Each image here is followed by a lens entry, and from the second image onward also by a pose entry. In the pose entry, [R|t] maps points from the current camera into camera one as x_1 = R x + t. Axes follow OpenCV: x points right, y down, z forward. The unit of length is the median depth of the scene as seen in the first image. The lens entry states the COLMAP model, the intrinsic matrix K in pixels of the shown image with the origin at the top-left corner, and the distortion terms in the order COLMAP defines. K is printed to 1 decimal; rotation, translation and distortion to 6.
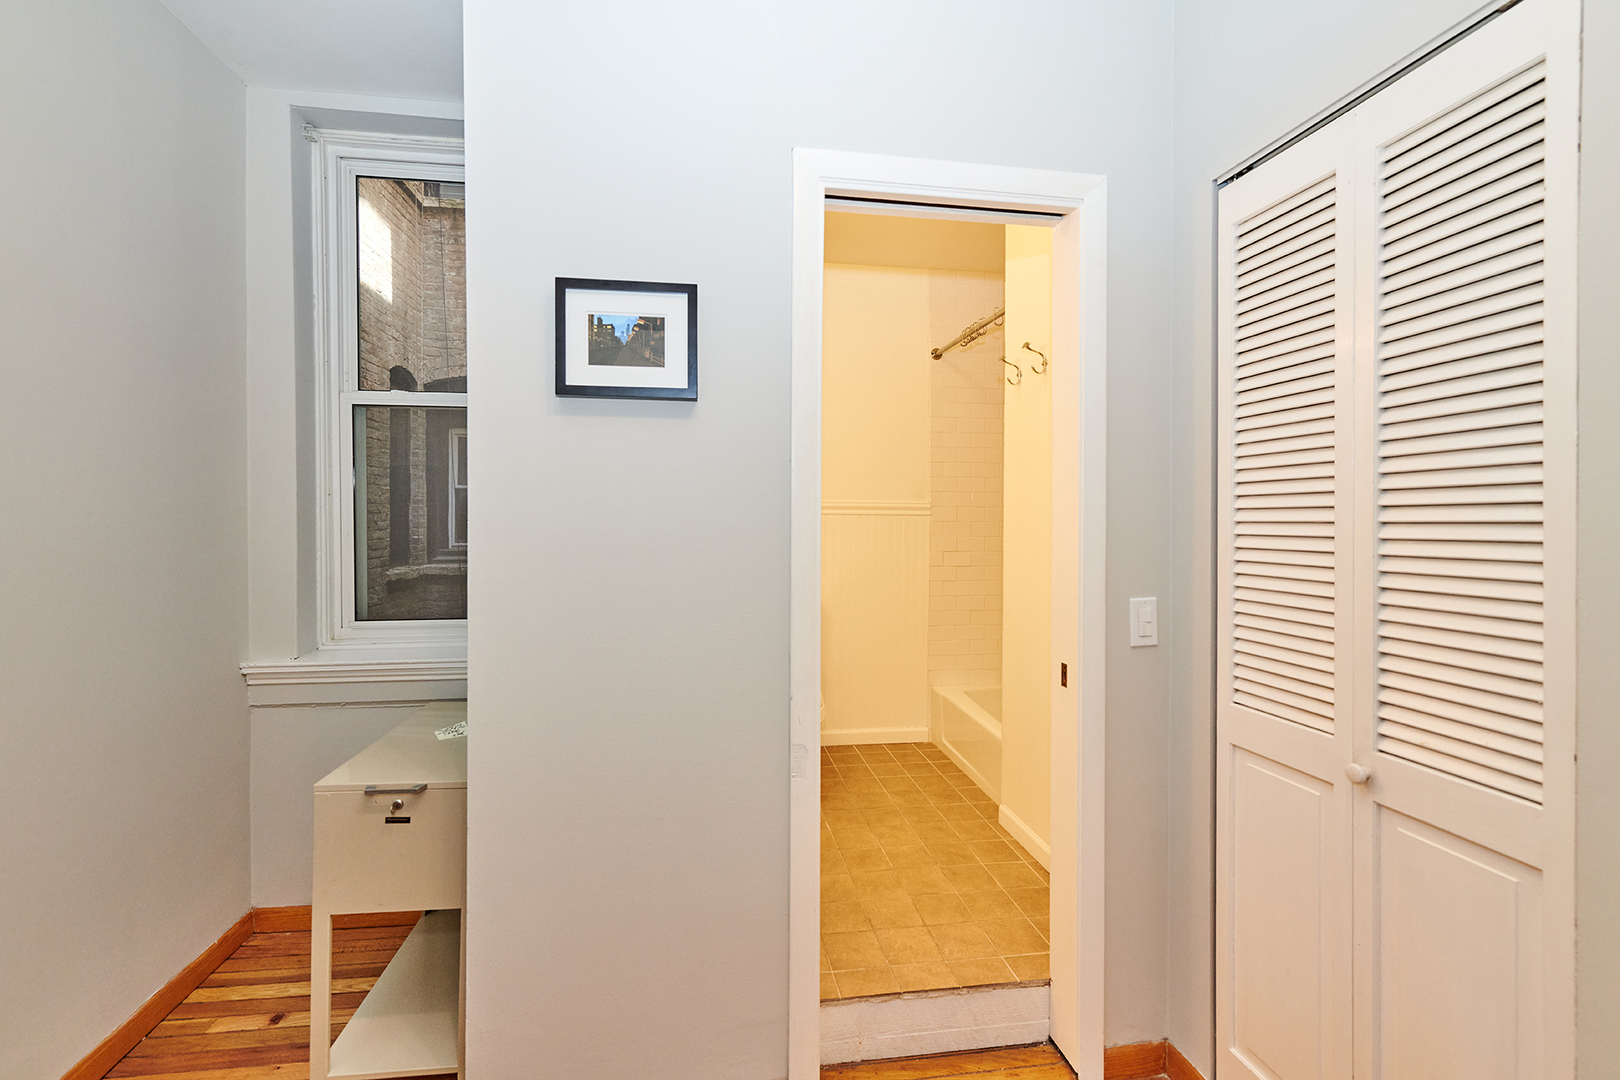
lens RADIAL K [[645.4, 0, 777.3], [0, 645.4, 531.3], [0, 0, 1]] dist [0.002896, 0.000651]
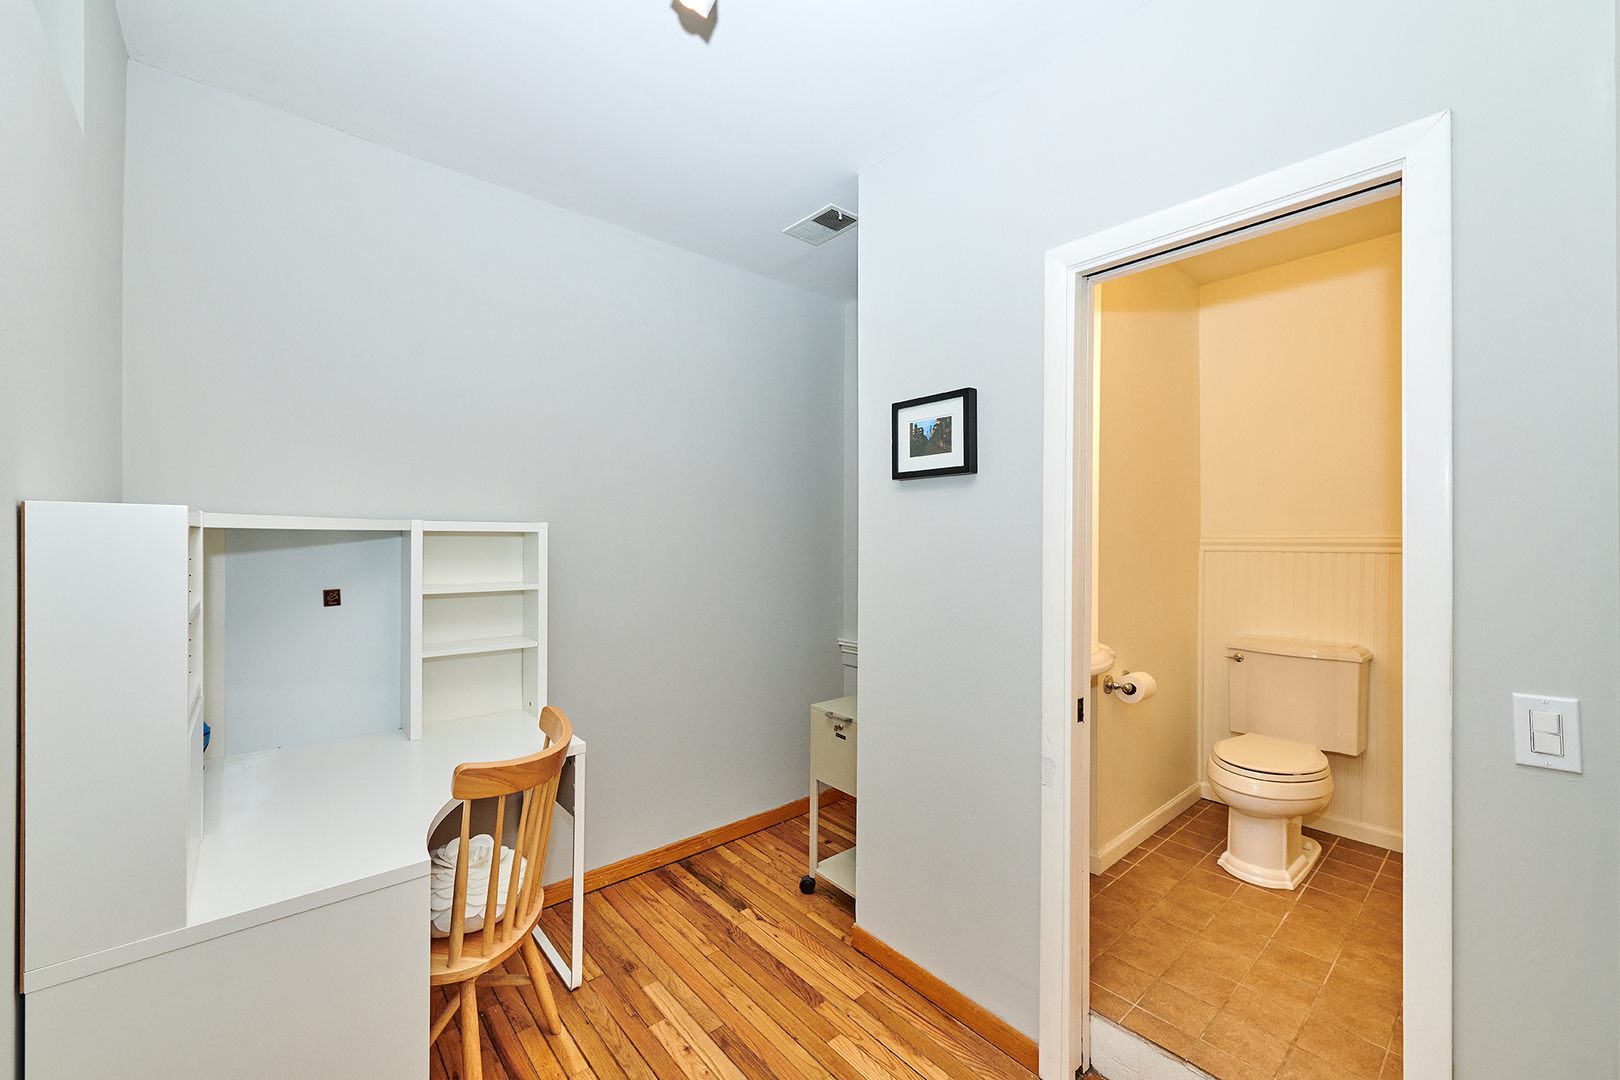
lens RADIAL K [[645.4, 0, 825.6], [0, 645.4, 544.7], [0, 0, 1]] dist [0.002896, 0.000651]
pose [[0.565888, 0.003314, -0.824475, 0.779573], [-0.013050, 0.999903, -0.004938, -0.045347], [0.824379, 0.013554, 0.565876, 0.004037]]
